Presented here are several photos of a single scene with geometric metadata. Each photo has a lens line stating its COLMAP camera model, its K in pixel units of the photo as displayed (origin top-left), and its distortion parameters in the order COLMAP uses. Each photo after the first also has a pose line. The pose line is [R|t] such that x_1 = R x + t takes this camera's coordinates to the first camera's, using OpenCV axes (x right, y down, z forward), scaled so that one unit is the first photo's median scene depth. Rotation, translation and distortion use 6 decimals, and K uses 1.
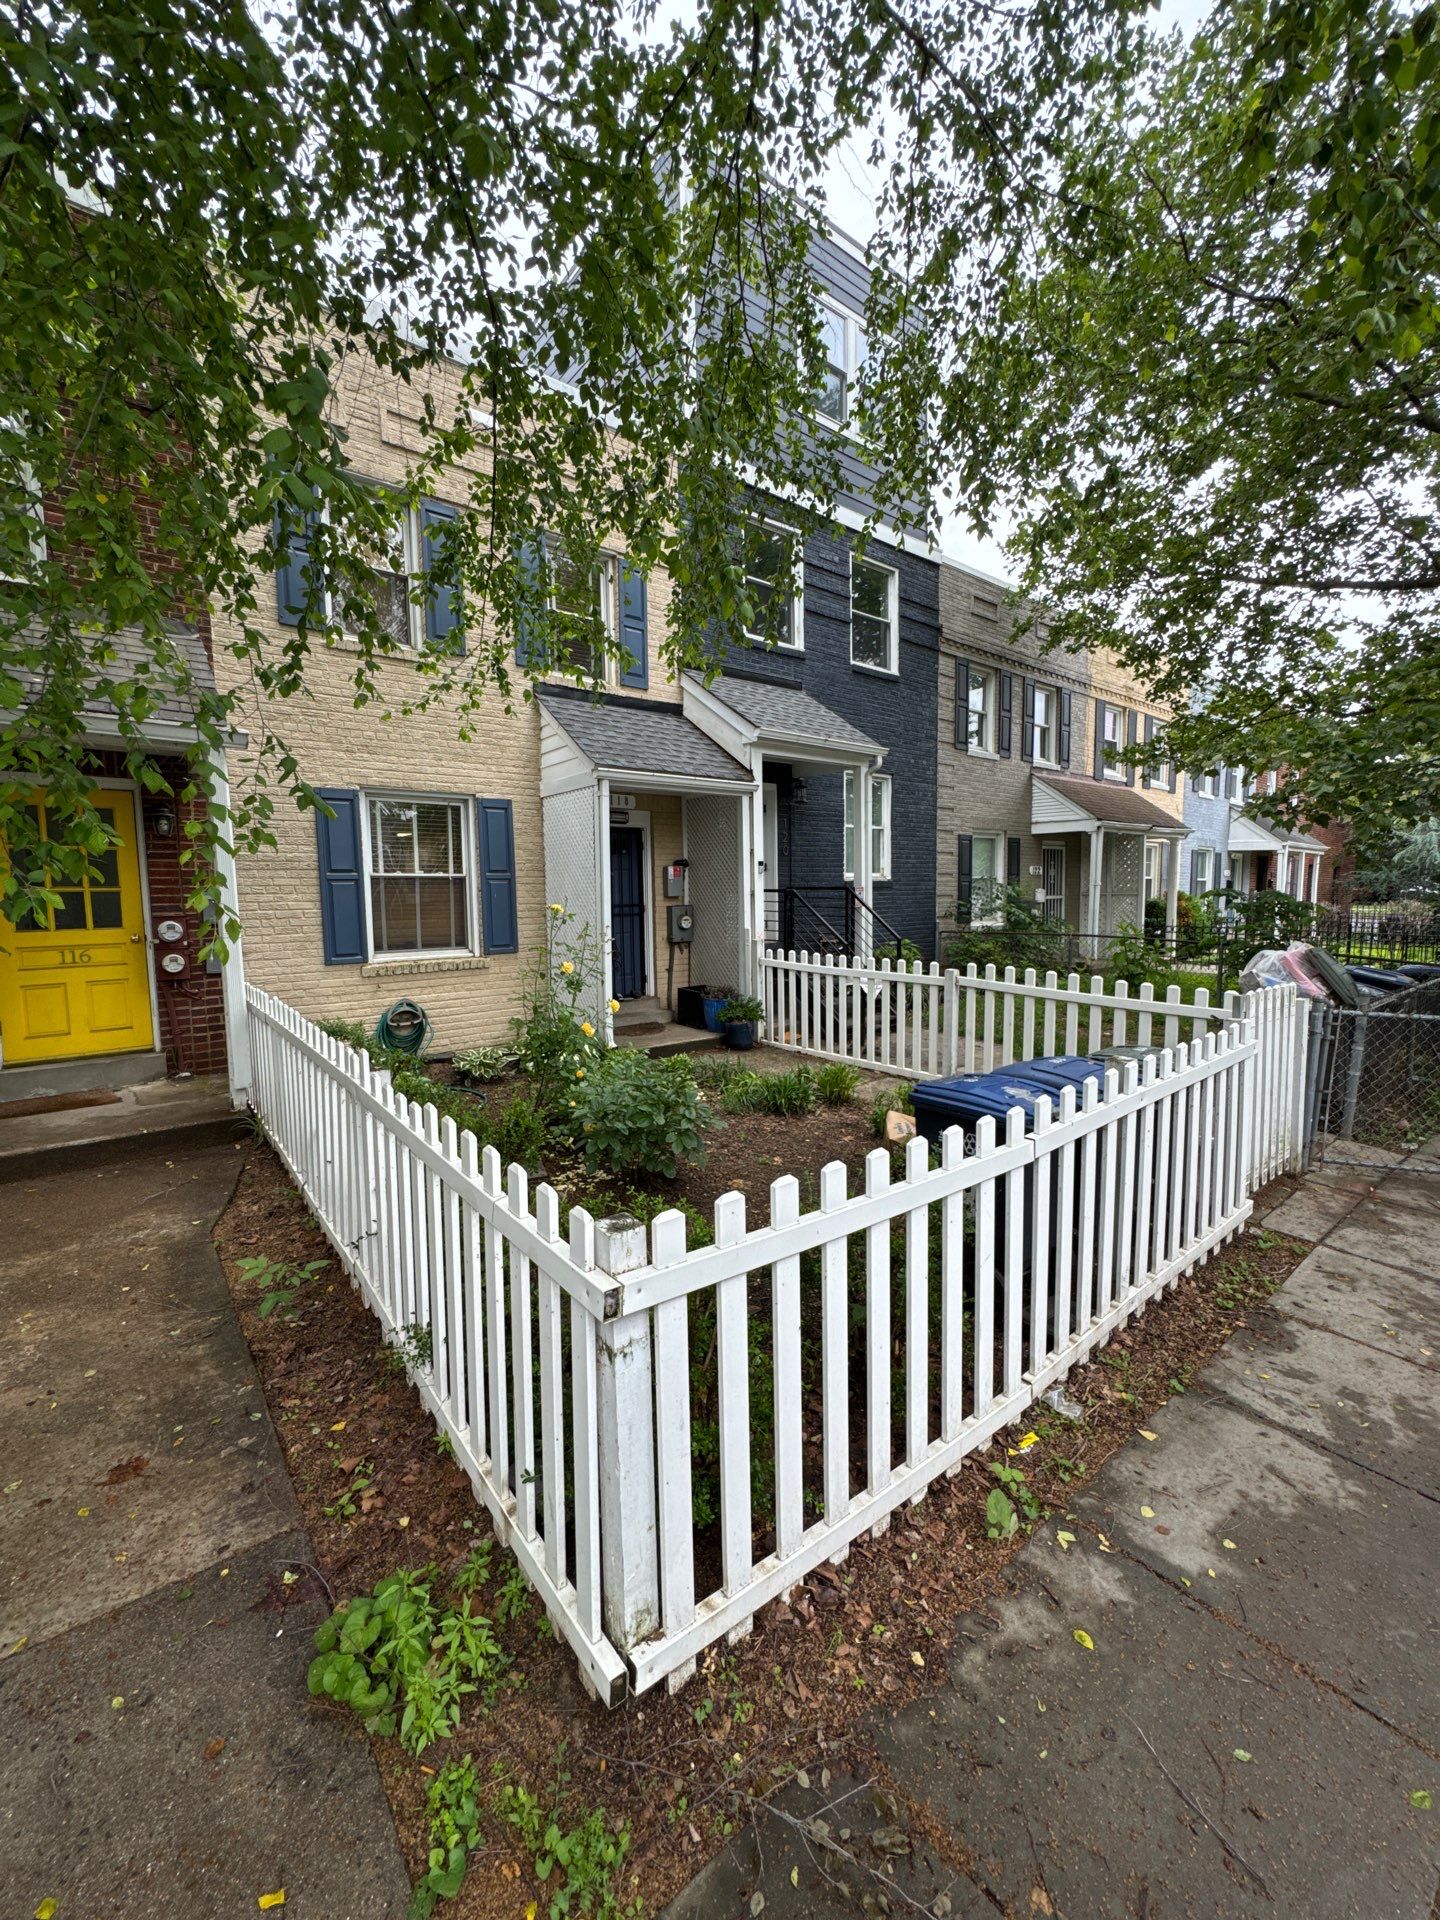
lens RADIAL K [[767.6, 0, 723.3], [0, 767.6, 956.6], [0, 0, 1]] dist [-0.002509, -0.000337]
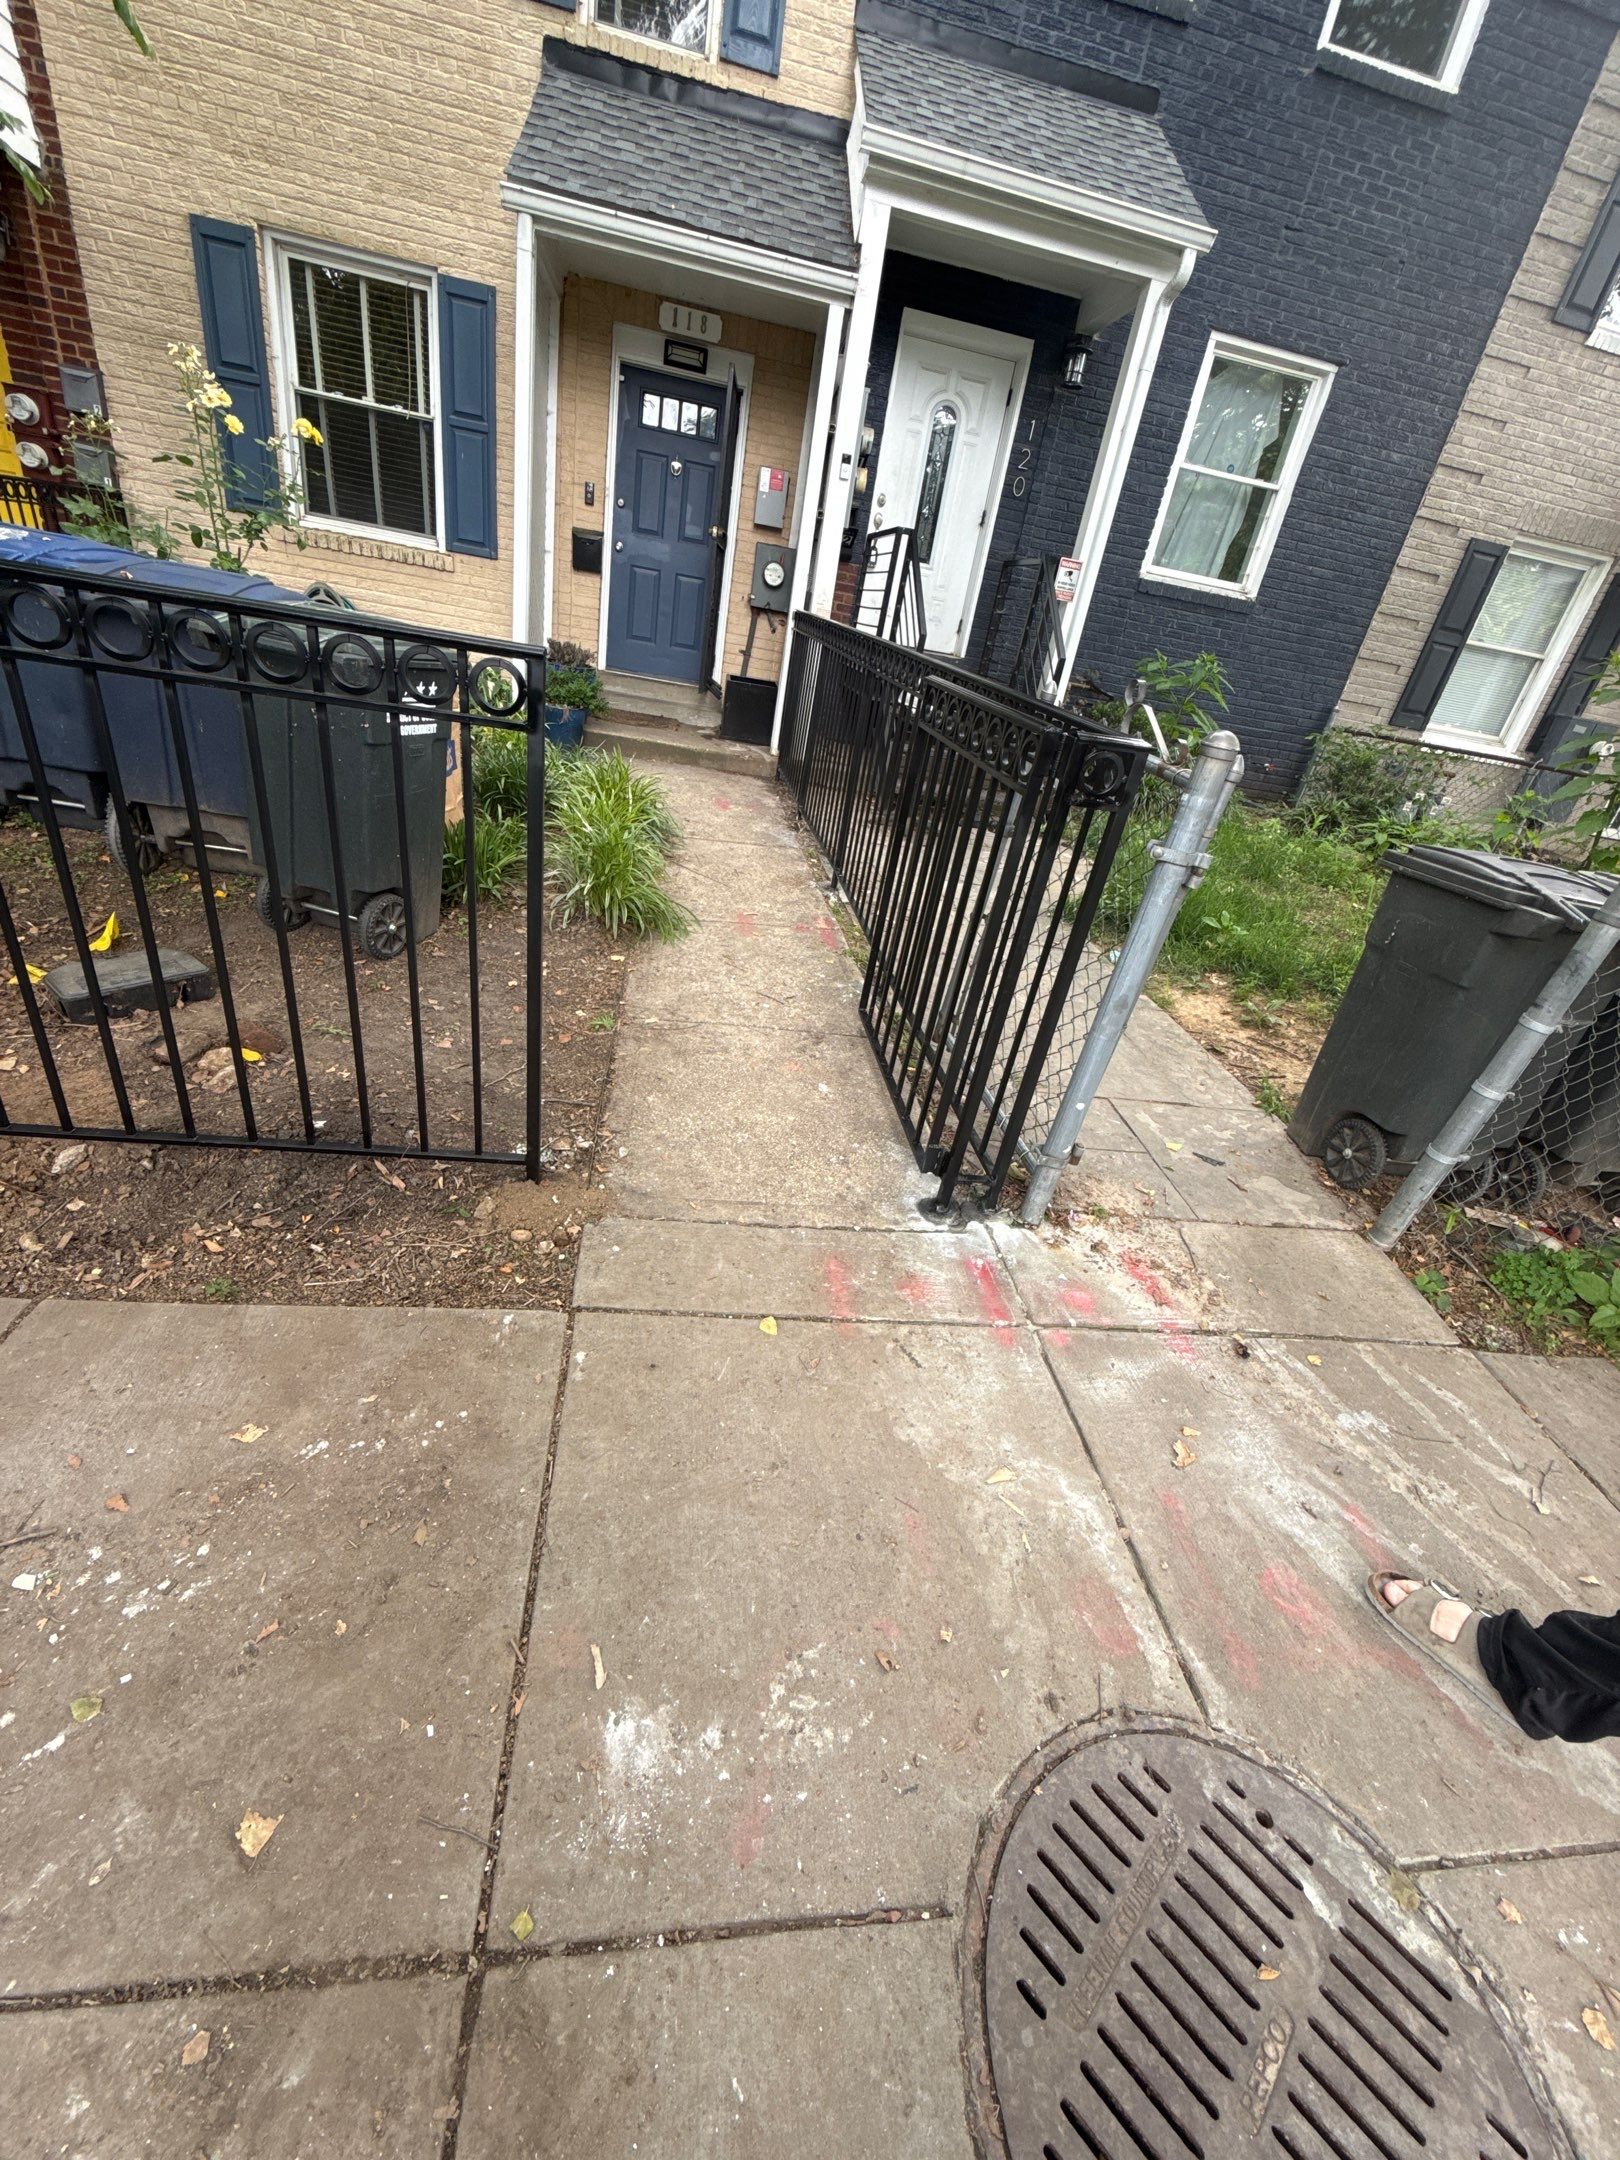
lens RADIAL K [[862.6, 0, 813.6], [0, 862.6, 1081.8], [0, 0, 1]] dist [0.000595, -0.000273]
pose [[0.837342, 0.382788, -0.390297, 0.529076], [-0.218993, 0.889024, 0.402094, 0.043166], [0.500900, -0.251218, 0.828245, 0.393461]]
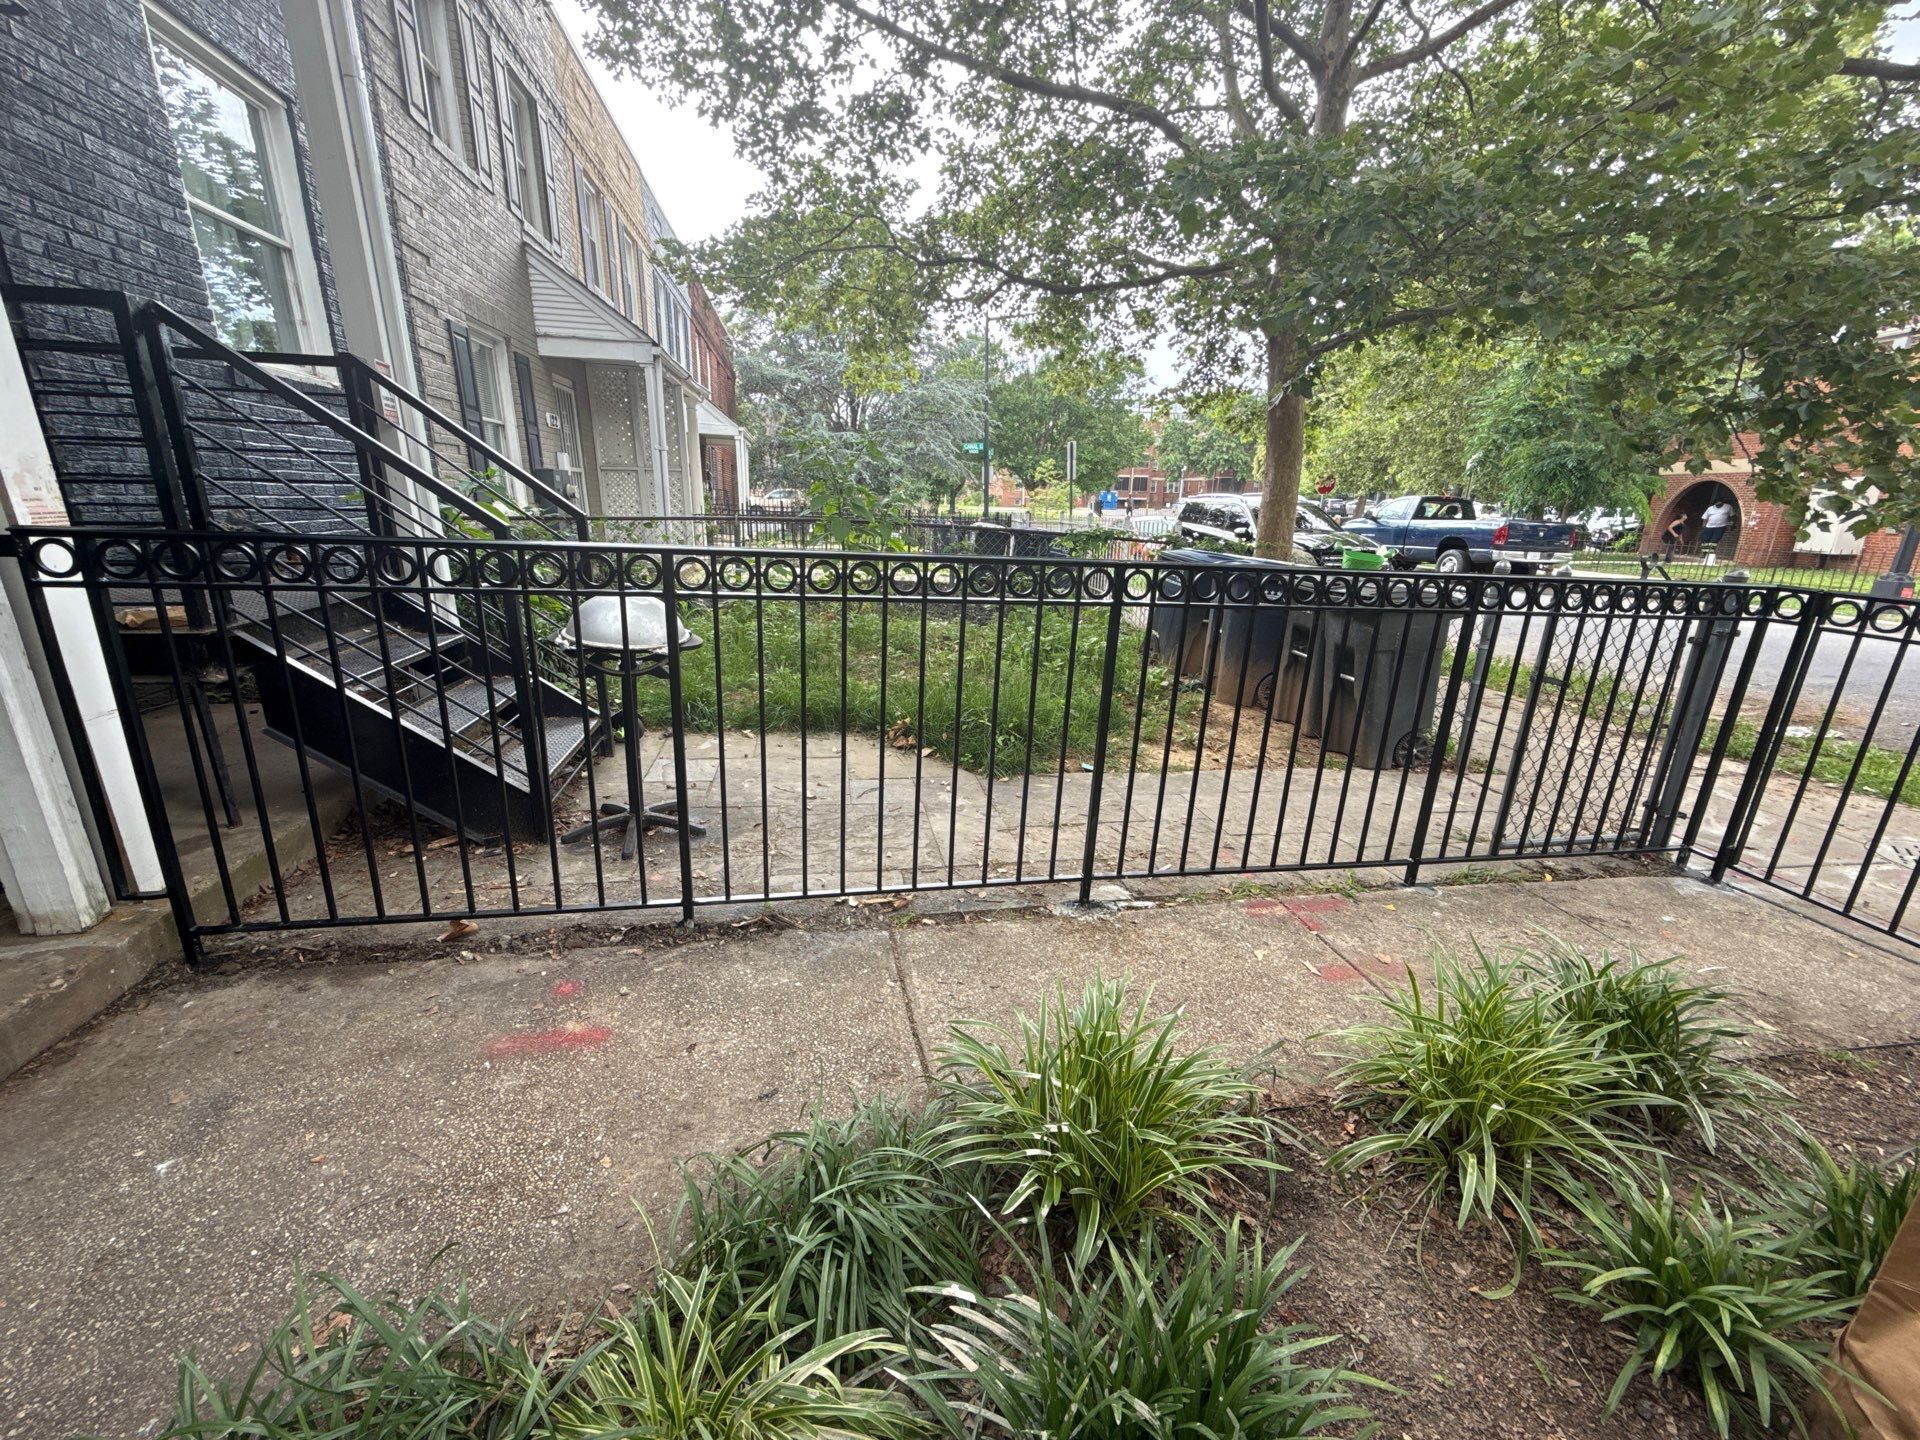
lens RADIAL K [[765.0, 0, 963.6], [0, 765.0, 718.6], [0, 0, 1]] dist [0.000505, -0.000472]
pose [[0.478050, -0.217863, 0.850884, -0.024357], [0.043654, 0.973446, 0.224718, -0.003565], [-0.877247, -0.070282, 0.474867, 0.787553]]
